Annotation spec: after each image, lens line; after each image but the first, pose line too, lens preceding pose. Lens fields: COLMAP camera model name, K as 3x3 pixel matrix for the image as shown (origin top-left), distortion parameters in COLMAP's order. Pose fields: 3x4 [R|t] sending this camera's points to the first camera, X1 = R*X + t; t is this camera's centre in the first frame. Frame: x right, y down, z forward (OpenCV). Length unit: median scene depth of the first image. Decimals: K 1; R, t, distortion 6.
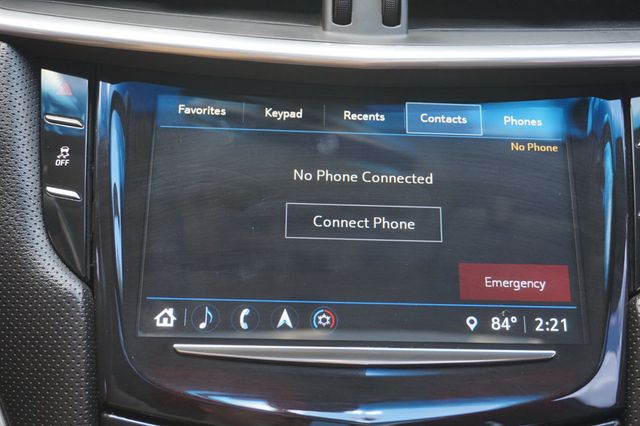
lens RADIAL K [[781.0, 0, 322.6], [0, 781.0, 211.9], [0, 0, 1]] dist [0.031608, 0.000000]
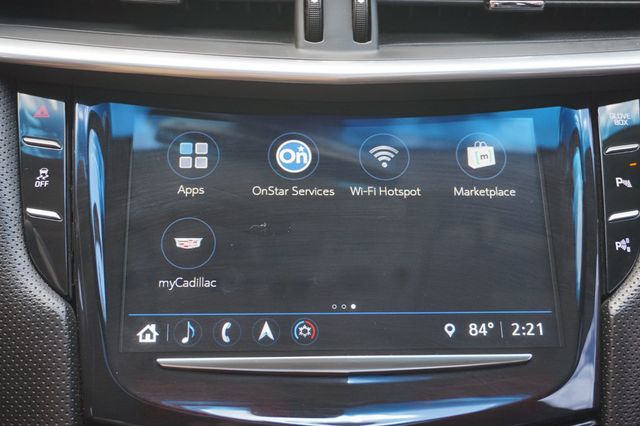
lens RADIAL K [[876.2, 0, 319.6], [0, 876.2, 213.1], [0, 0, 1]] dist [0.032627, 0.000000]
pose [[0.999332, -0.028098, 0.023357, -0.001009], [0.028914, 0.998956, -0.035372, 0.025656], [-0.022339, 0.036024, 0.999101, -0.142568]]
